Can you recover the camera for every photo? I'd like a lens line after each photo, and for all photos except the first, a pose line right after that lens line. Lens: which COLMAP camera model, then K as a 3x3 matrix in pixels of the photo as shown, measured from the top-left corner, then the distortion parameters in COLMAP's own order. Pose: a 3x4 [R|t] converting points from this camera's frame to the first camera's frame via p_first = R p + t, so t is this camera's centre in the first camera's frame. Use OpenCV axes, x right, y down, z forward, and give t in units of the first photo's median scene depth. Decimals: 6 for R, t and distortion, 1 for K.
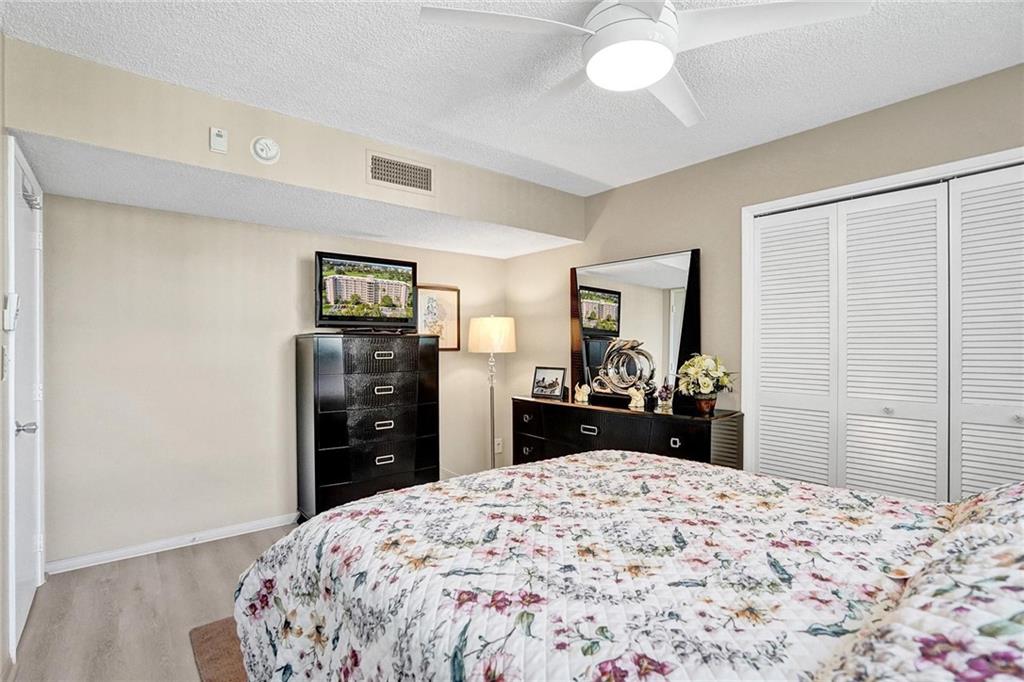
lens RADIAL K [[479.9, 0, 503.0], [0, 479.9, 336.7], [0, 0, 1]] dist [-0.041962, 0.009489]
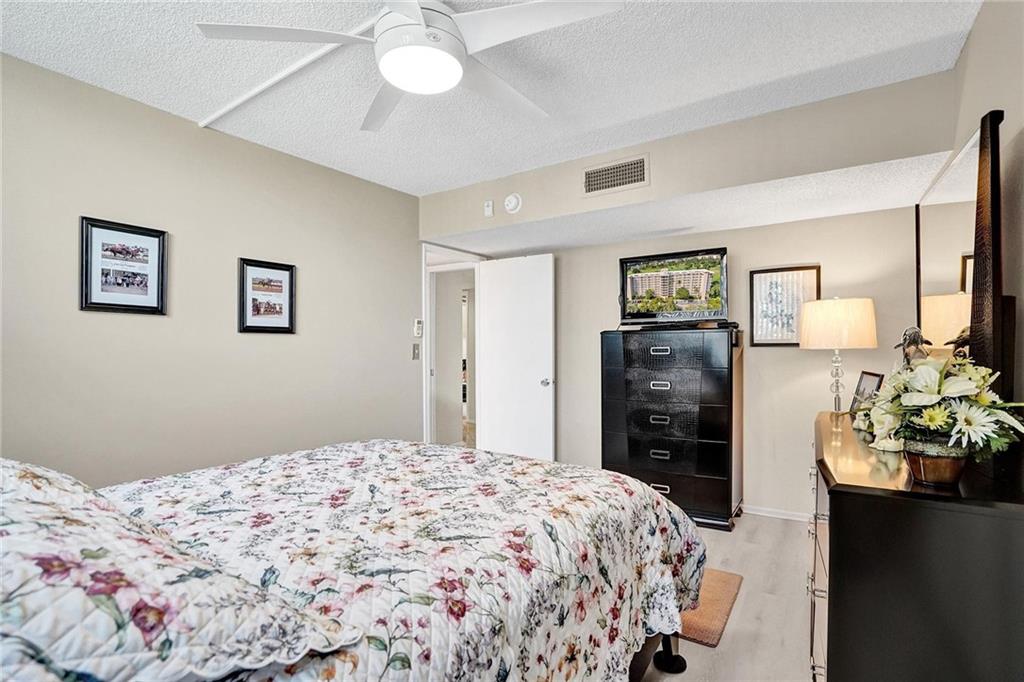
lens RADIAL K [[479.9, 0, 511.1], [0, 479.9, 341.9], [0, 0, 1]] dist [-0.041962, 0.009489]
pose [[0.231996, 0.007450, -0.972688, 0.810154], [0.003948, 0.999955, 0.008600, 0.022115], [0.972709, -0.005836, 0.231956, 0.542503]]
